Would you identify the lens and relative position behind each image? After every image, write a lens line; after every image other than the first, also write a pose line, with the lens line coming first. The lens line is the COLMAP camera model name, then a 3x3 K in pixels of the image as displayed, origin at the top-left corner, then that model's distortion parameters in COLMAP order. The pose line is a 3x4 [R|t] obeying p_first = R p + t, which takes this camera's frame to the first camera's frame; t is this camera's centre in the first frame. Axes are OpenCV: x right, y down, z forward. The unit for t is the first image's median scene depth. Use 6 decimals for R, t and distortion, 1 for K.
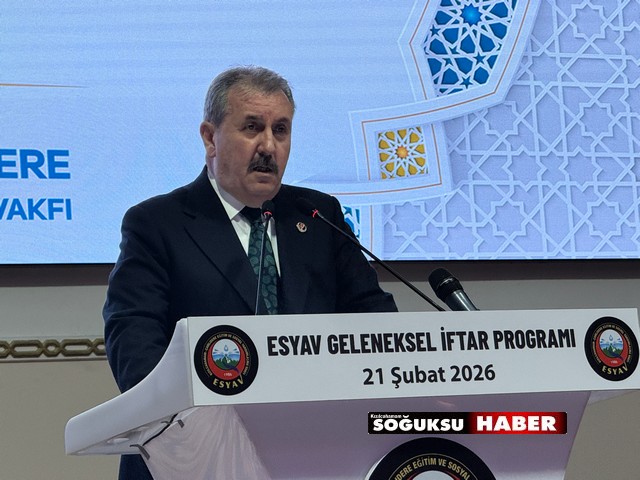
lens RADIAL K [[2461.2, 0, 319.6], [0, 2461.2, 239.4], [0, 0, 1]] dist [0.238249, 0.000000]
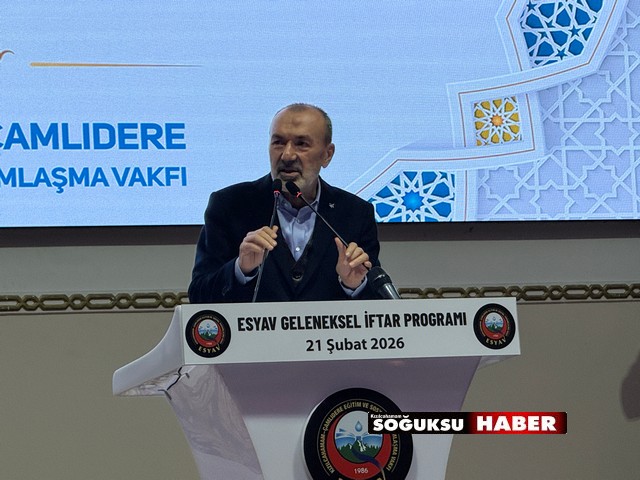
lens RADIAL K [[3260.6, 0, 320.0], [0, 3260.6, 240.4], [0, 0, 1]] dist [0.305198, 0.000000]
pose [[0.994138, 0.009278, -0.107723, 0.118662], [-0.005007, 0.999193, 0.039852, -0.042263], [0.108006, -0.039079, 0.993382, -0.462014]]
